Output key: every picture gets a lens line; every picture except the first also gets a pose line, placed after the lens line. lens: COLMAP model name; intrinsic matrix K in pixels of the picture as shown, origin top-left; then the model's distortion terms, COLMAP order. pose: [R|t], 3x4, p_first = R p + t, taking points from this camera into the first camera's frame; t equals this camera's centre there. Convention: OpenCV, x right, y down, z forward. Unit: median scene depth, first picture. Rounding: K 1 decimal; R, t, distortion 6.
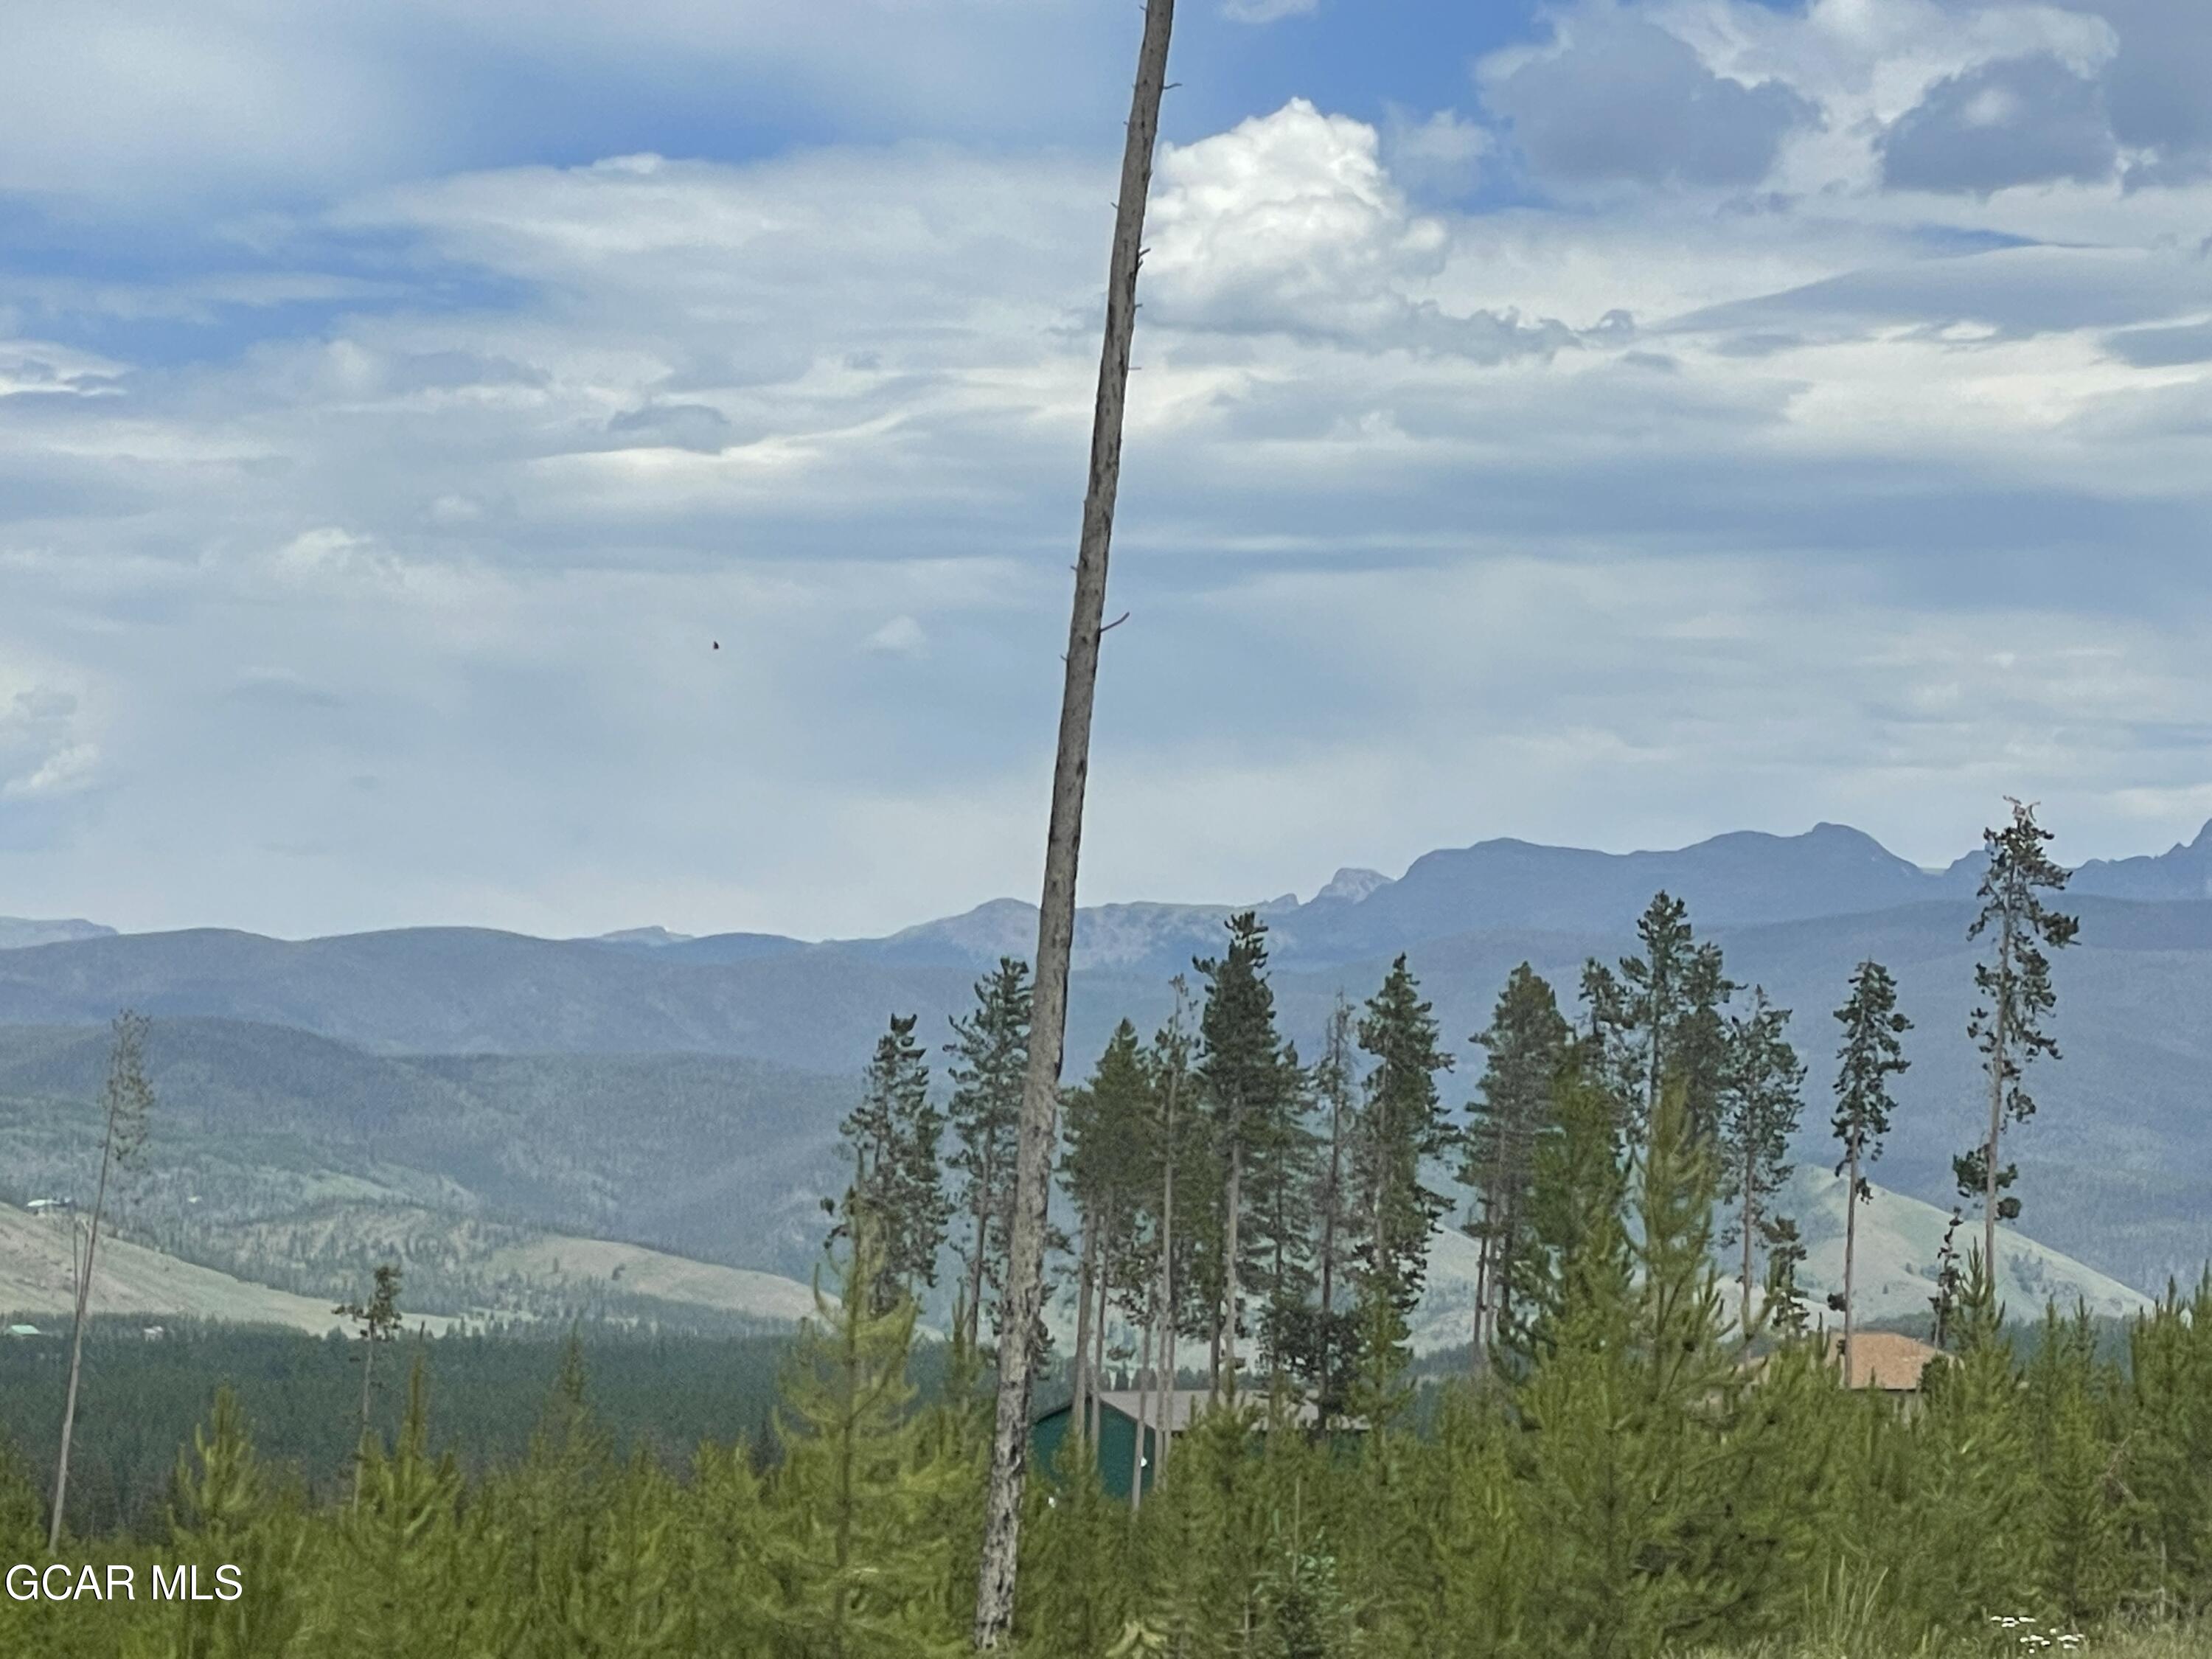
lens RADIAL K [[7094.9, 0, 1110.1], [0, 7094.9, 844.4], [0, 0, 1]] dist [0.128535, 0.000000]
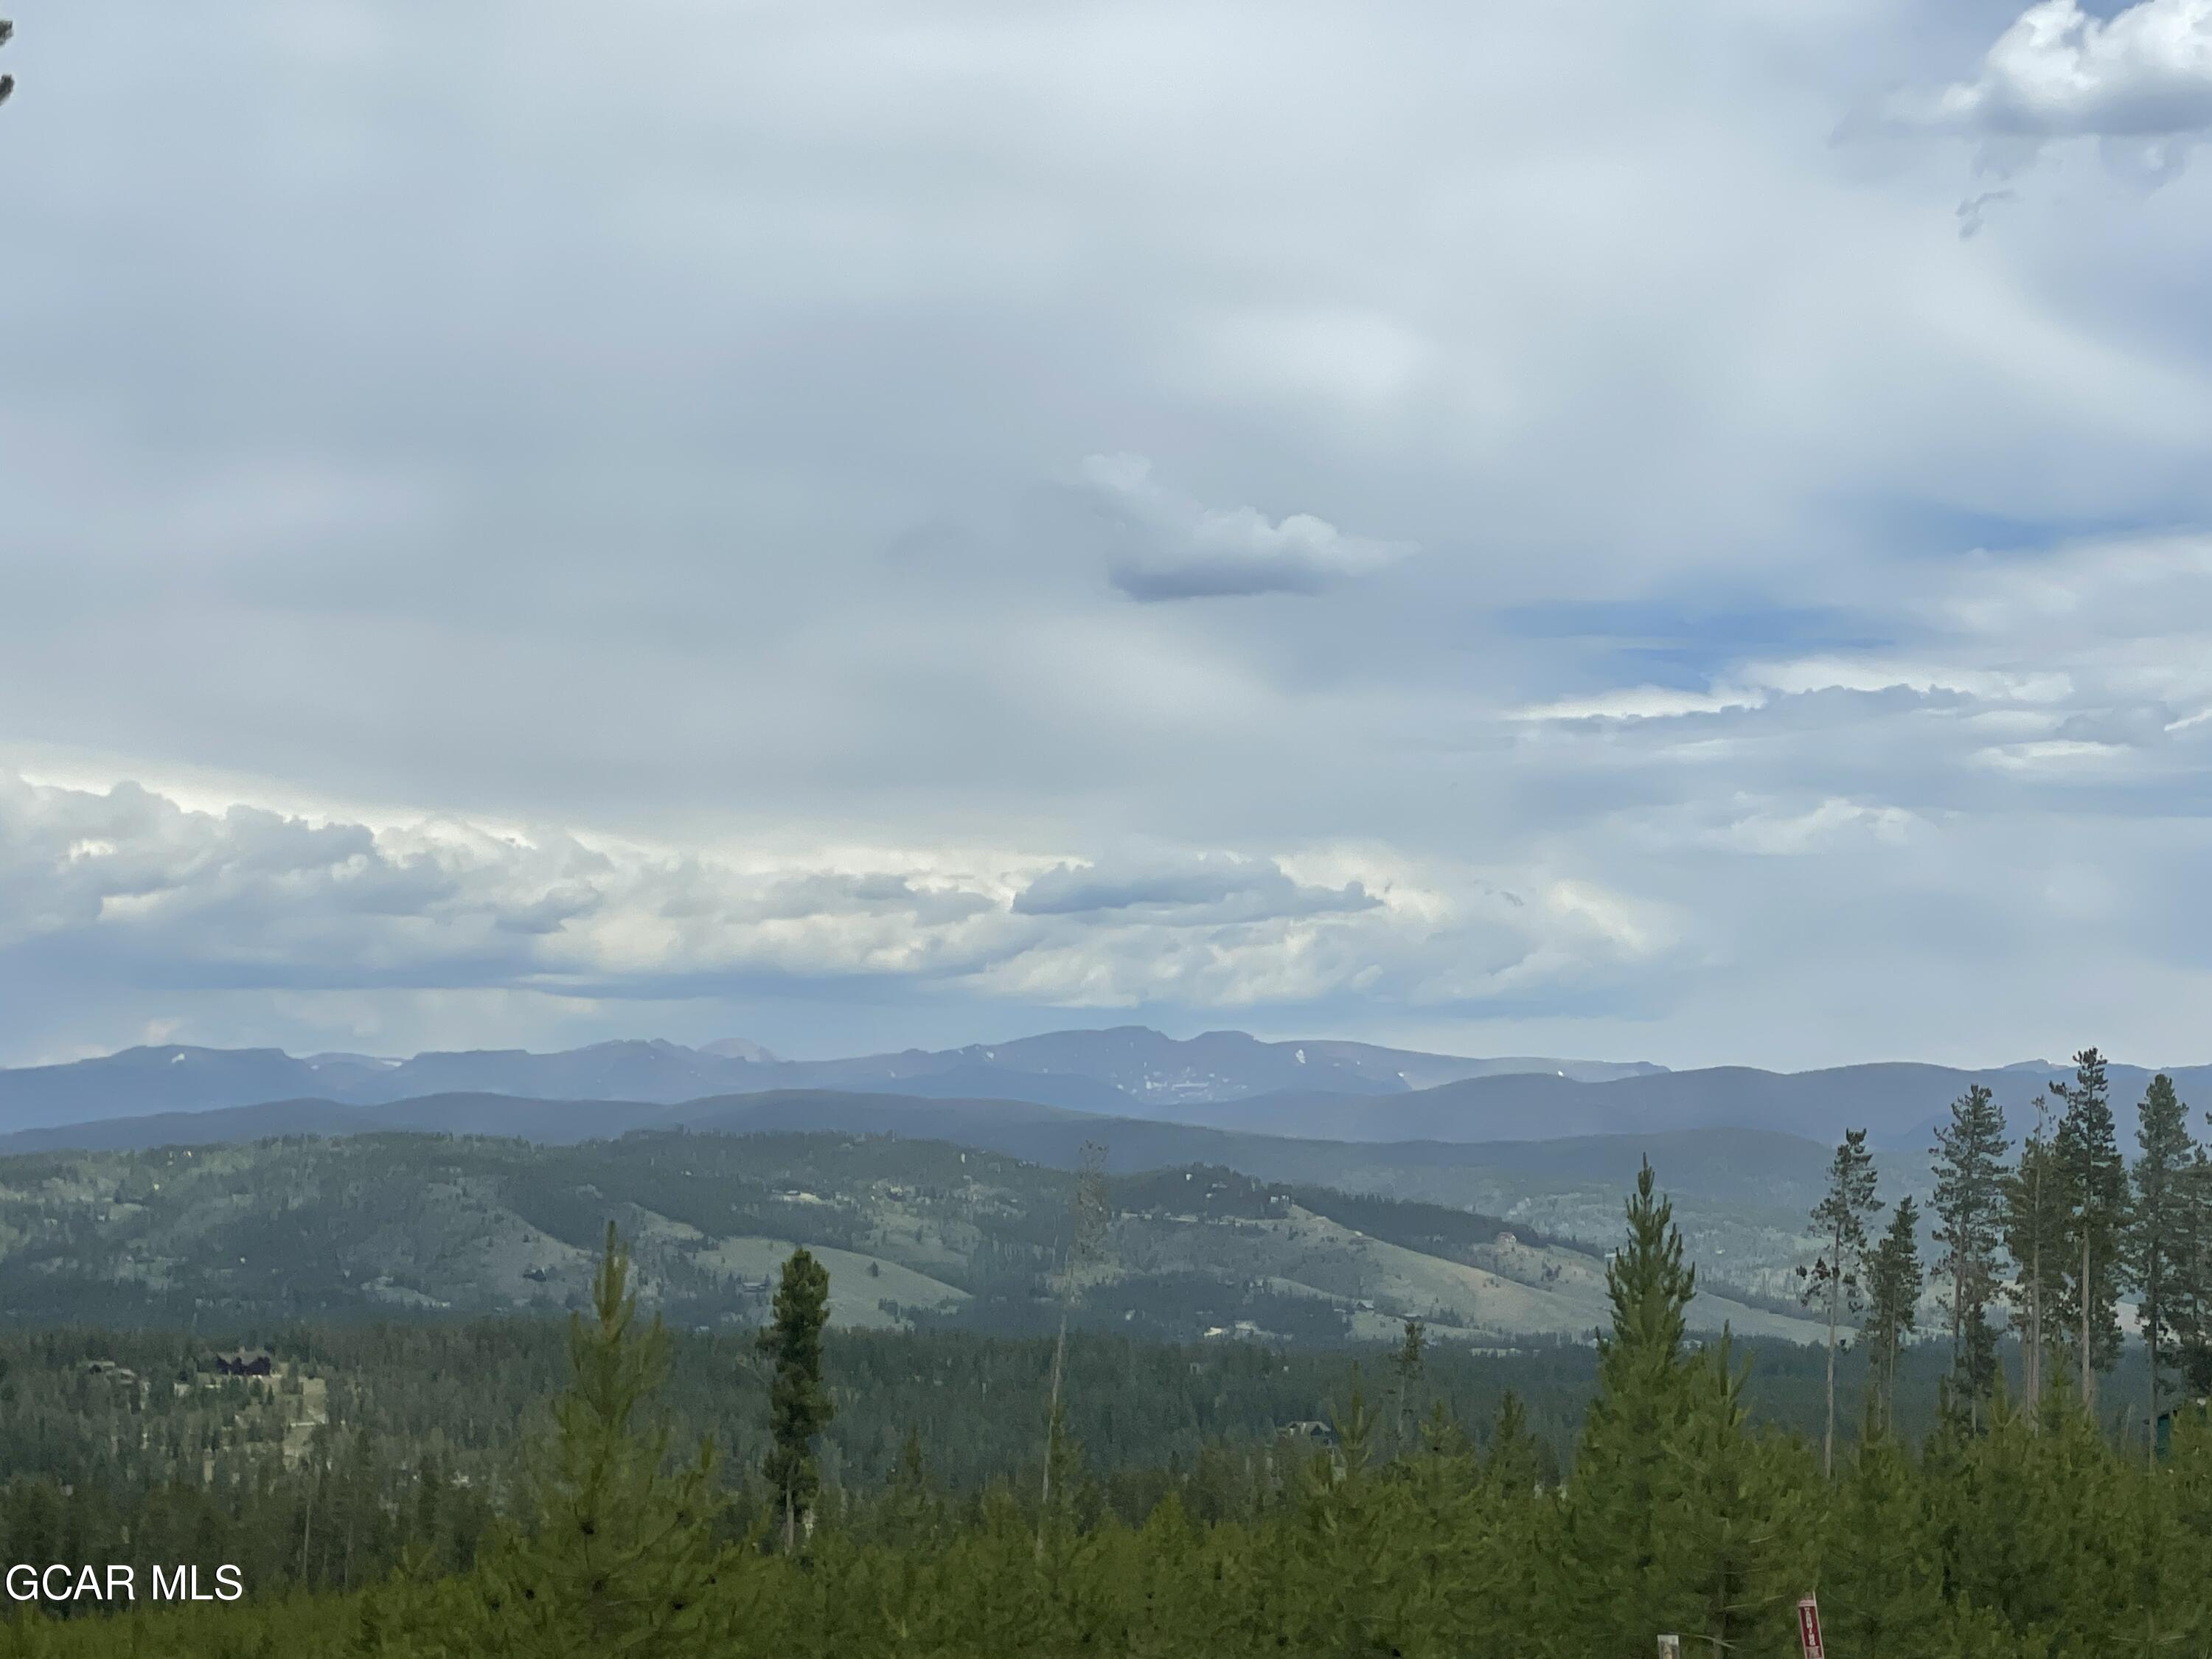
lens RADIAL K [[4684.8, 0, 1096.0], [0, 4684.8, 816.5], [0, 0, 1]] dist [0.150520, 0.000000]
pose [[0.960580, -0.036164, -0.275640, 0.074085], [0.024732, 0.998688, -0.044836, 0.001085], [0.276900, 0.036252, 0.960215, 0.092183]]
